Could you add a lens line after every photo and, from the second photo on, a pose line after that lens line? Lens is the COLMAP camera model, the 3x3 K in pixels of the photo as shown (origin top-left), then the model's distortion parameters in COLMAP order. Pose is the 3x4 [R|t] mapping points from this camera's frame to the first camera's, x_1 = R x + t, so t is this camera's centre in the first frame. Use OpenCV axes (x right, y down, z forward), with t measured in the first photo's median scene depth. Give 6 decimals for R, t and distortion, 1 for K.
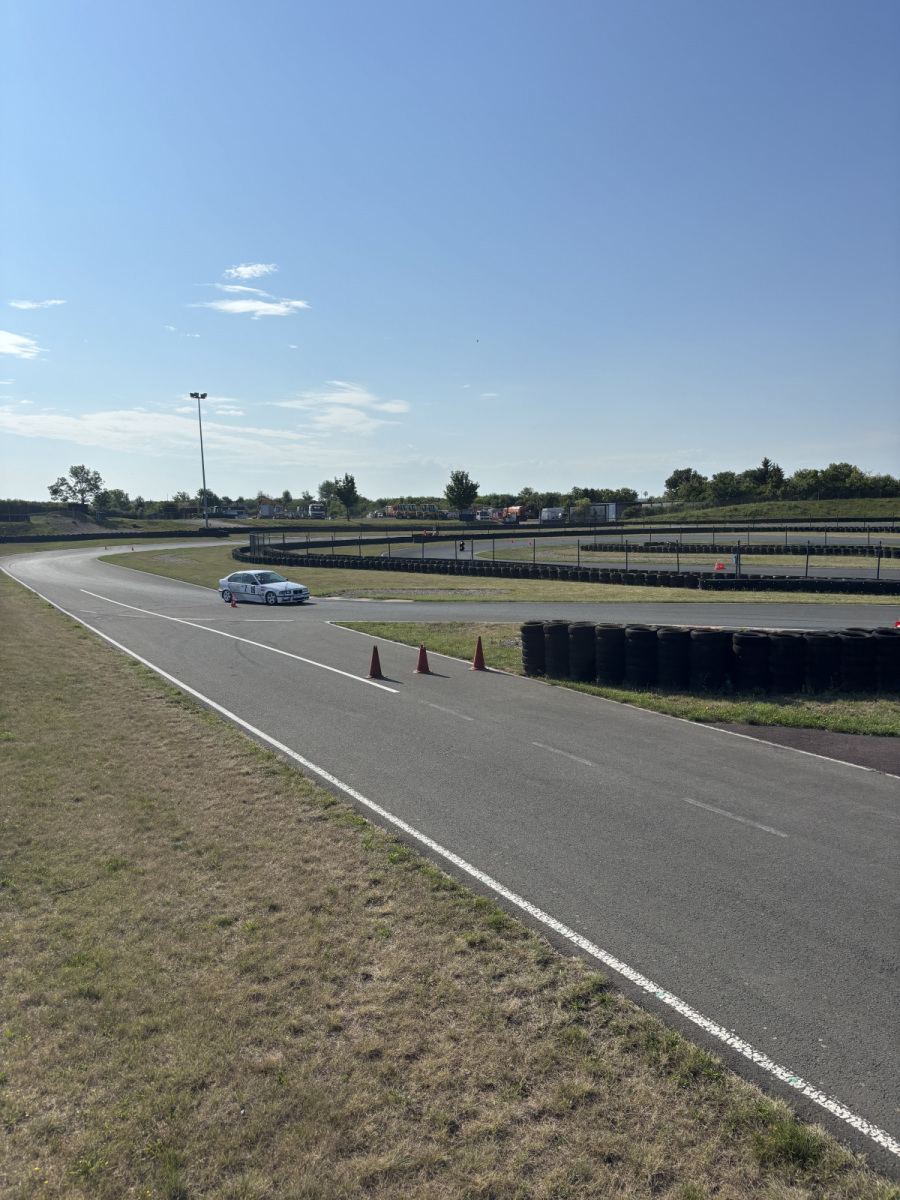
lens RADIAL K [[881.4, 0, 464.8], [0, 881.4, 613.9], [0, 0, 1]] dist [0.038625, -0.049054]
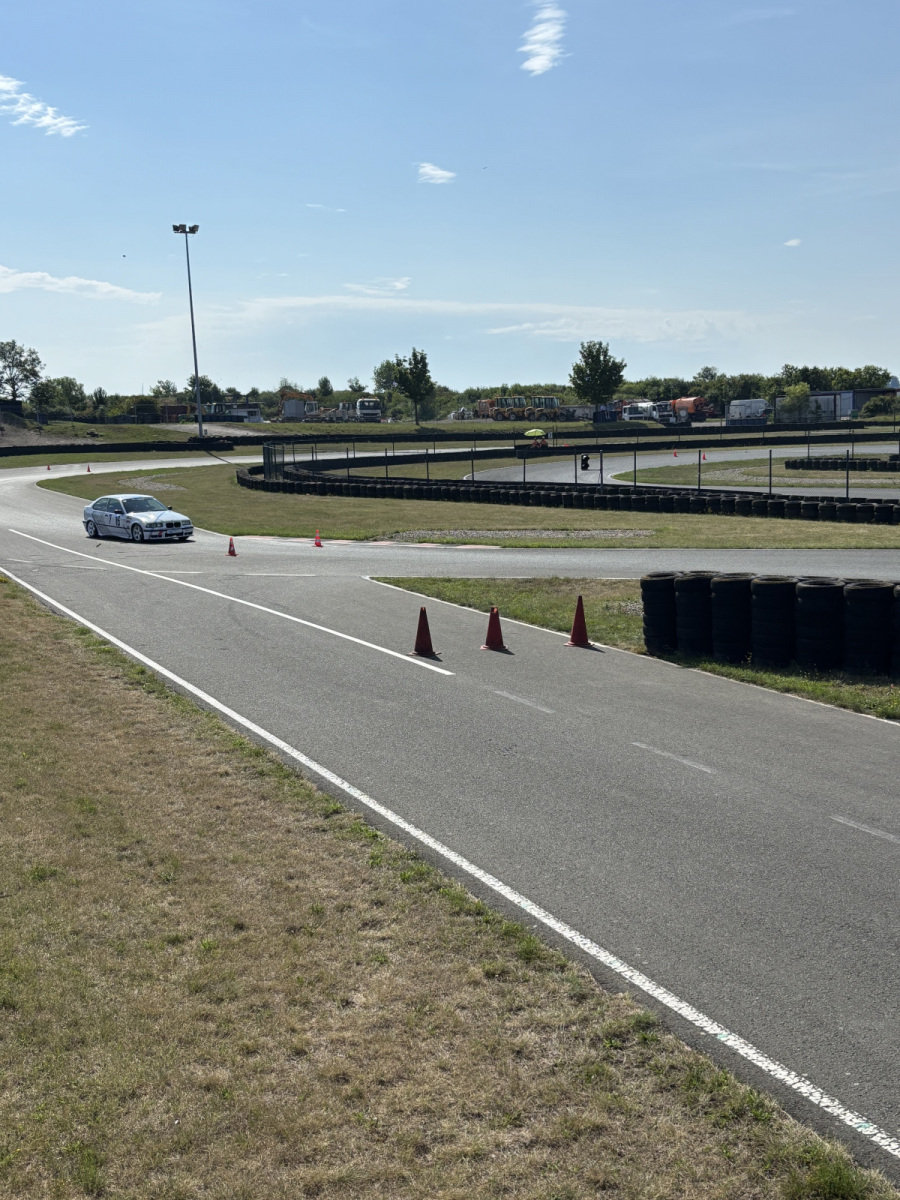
lens RADIAL K [[1412.7, 0, 482.1], [0, 1412.7, 640.3], [0, 0, 1]] dist [0.059059, 0.000000]
pose [[0.995705, 0.006390, -0.092365, 0.049726], [-0.002059, 0.998897, 0.046912, 0.011532], [0.092563, -0.046520, 0.994620, -0.092288]]
